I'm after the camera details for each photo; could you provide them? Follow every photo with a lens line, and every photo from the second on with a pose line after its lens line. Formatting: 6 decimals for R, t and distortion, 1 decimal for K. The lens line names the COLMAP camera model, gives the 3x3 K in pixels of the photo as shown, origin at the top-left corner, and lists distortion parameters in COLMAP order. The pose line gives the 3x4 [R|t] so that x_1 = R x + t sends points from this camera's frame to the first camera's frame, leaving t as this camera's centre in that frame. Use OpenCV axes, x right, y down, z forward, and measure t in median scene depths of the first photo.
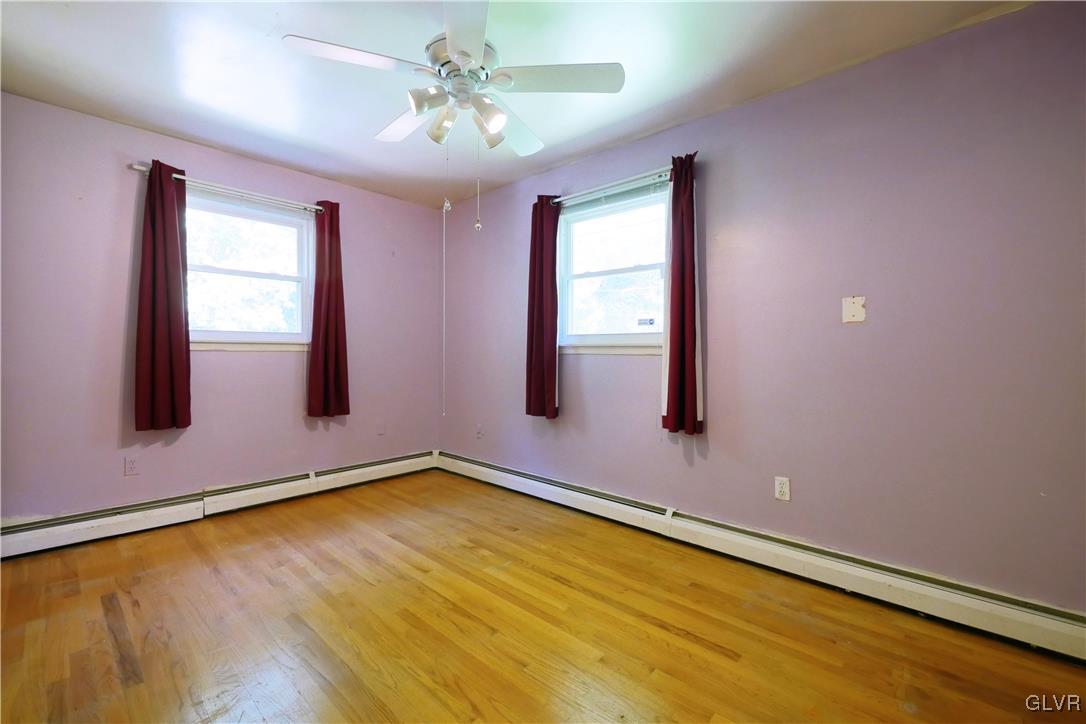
lens RADIAL K [[474.8, 0, 544.8], [0, 474.8, 359.5], [0, 0, 1]] dist [-0.000182, -0.000273]
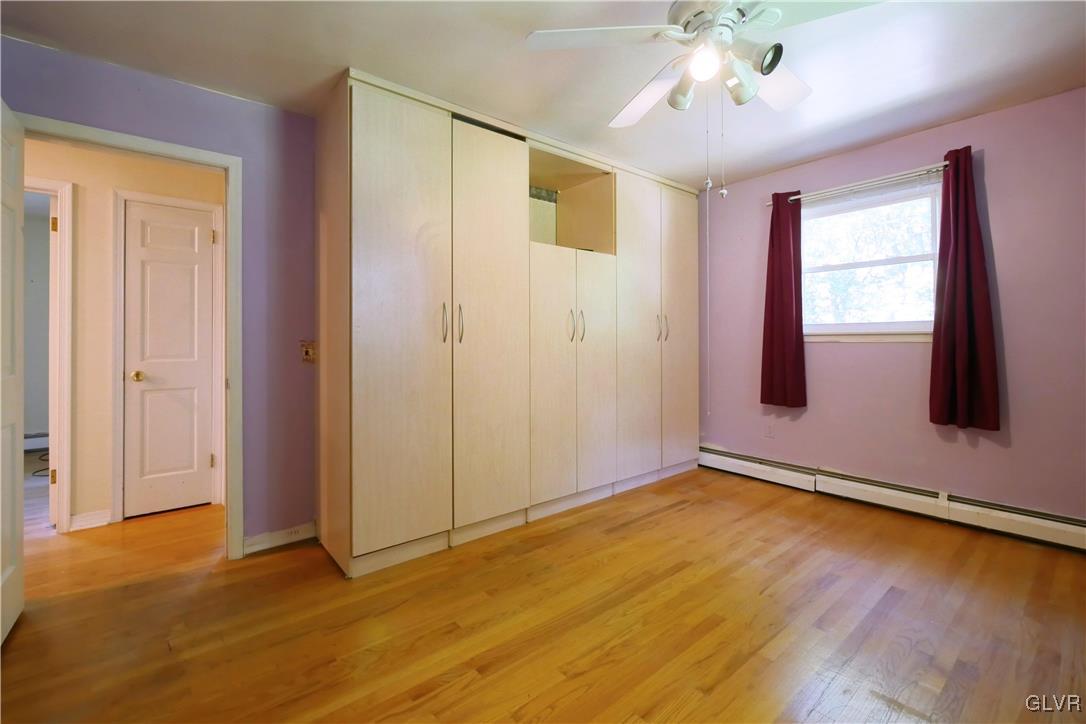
lens RADIAL K [[457.2, 0, 545.7], [0, 457.2, 339.1], [0, 0, 1]] dist [-0.001194, -0.000251]
pose [[-0.131001, -0.009653, -0.991335, 0.477465], [-0.012300, 0.999891, -0.008111, -0.010900], [0.991306, 0.011131, -0.131106, 0.557818]]
